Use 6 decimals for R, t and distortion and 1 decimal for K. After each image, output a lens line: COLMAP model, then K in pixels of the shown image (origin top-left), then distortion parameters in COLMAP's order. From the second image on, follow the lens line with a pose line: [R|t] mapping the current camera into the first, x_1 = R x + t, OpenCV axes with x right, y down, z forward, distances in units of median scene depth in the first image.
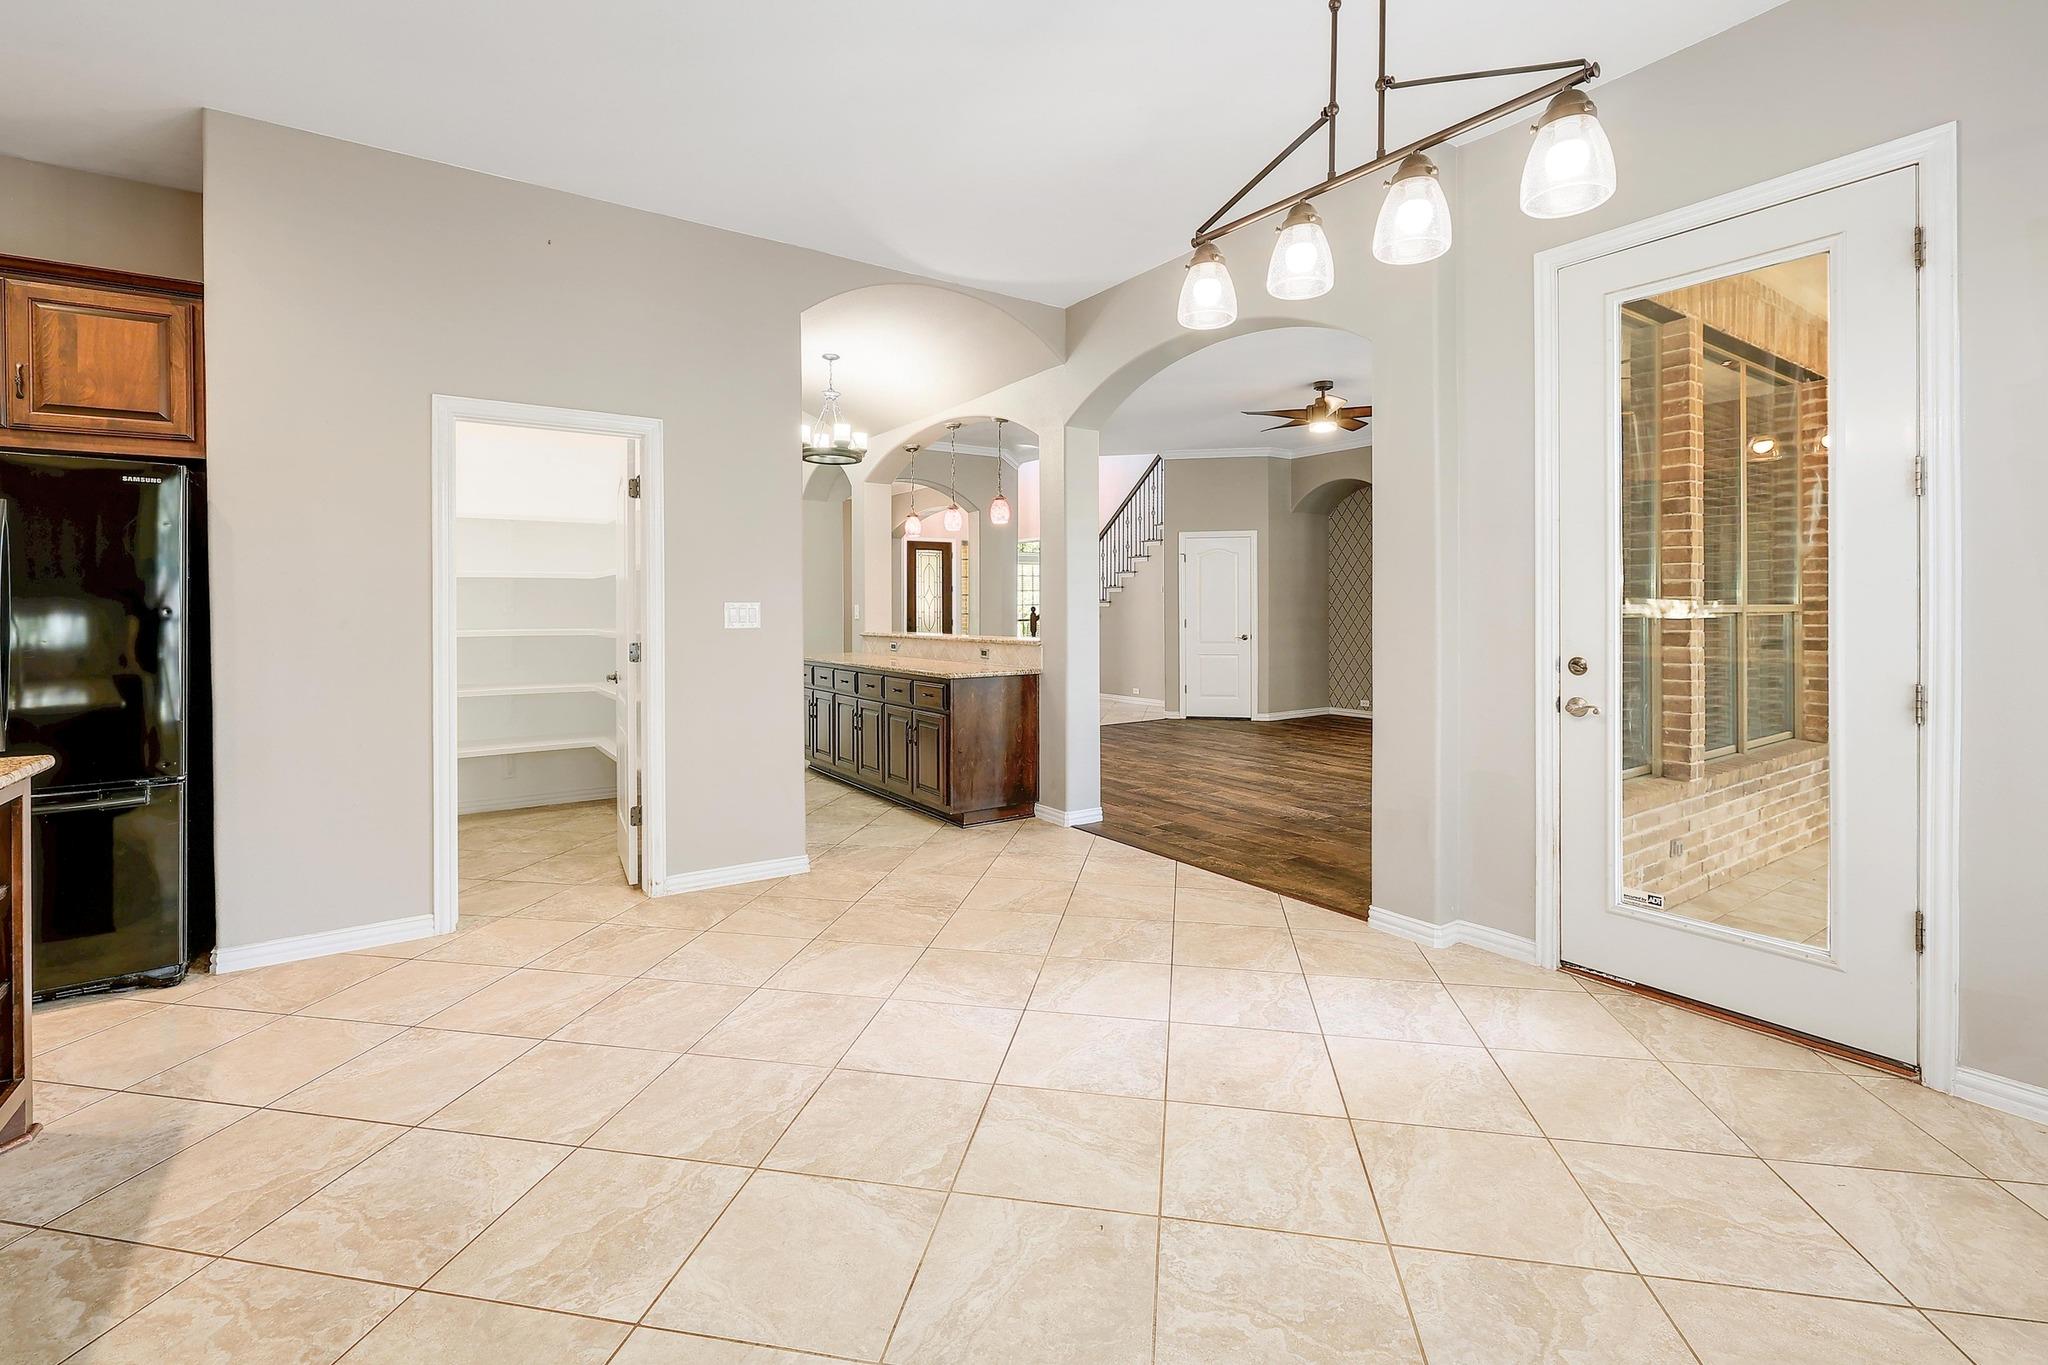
lens RADIAL K [[900.0, 0, 1022.3], [0, 900.0, 615.8], [0, 0, 1]] dist [-0.001962, 0.000111]
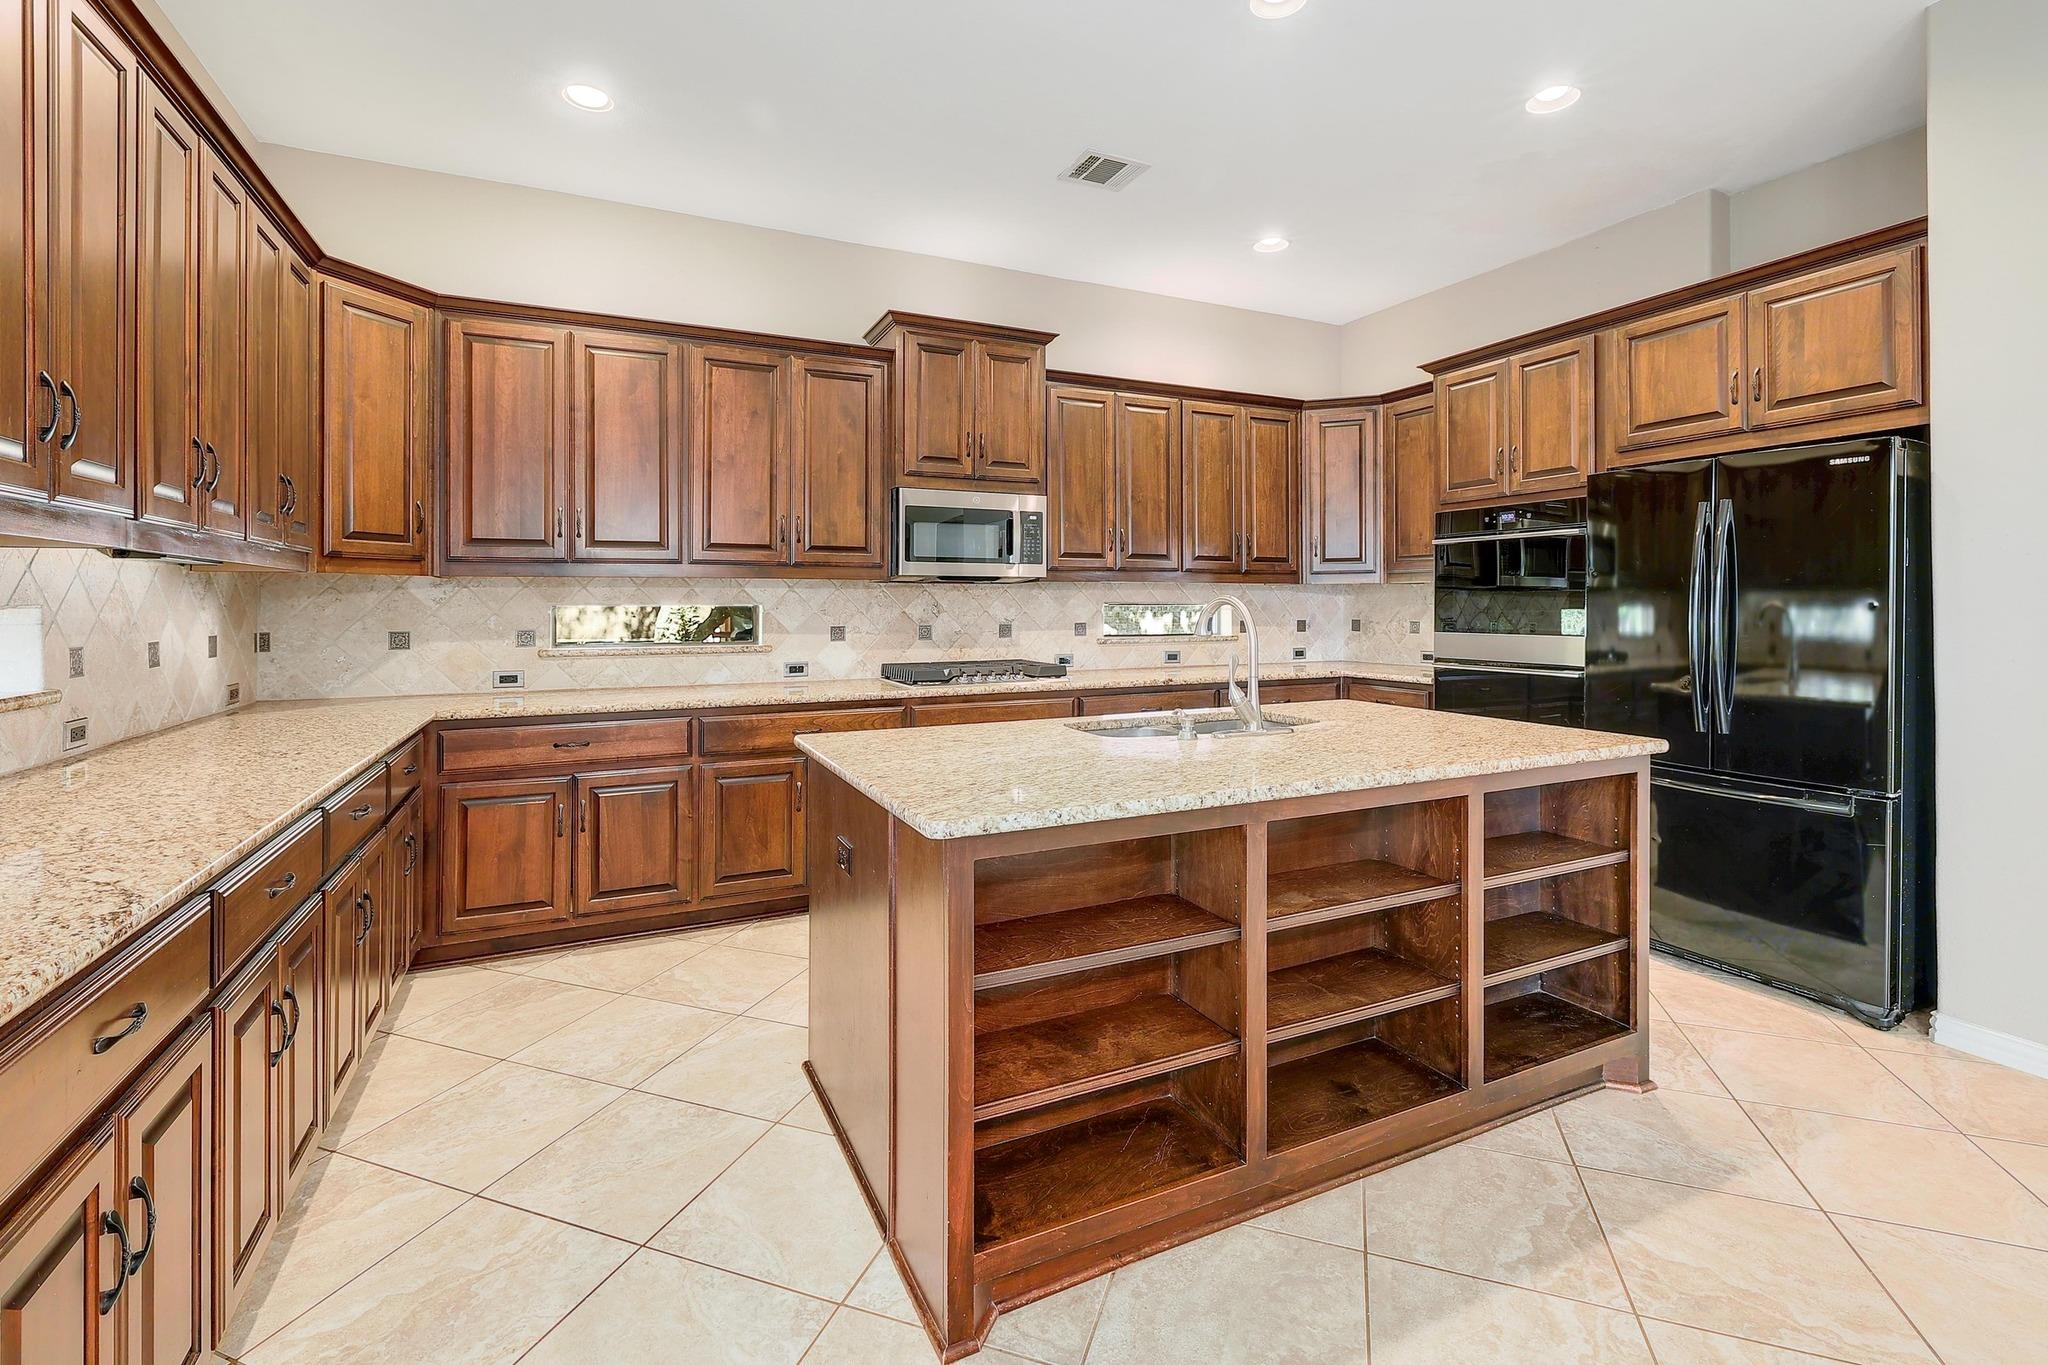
lens RADIAL K [[900.0, 0, 1012.7], [0, 900.0, 600.9], [0, 0, 1]] dist [-0.001962, 0.000111]
pose [[-0.169727, 0.000814, -0.985491, 0.067000], [-0.004460, 0.999989, 0.001594, -0.005995], [0.985481, 0.004666, -0.169721, 0.311242]]
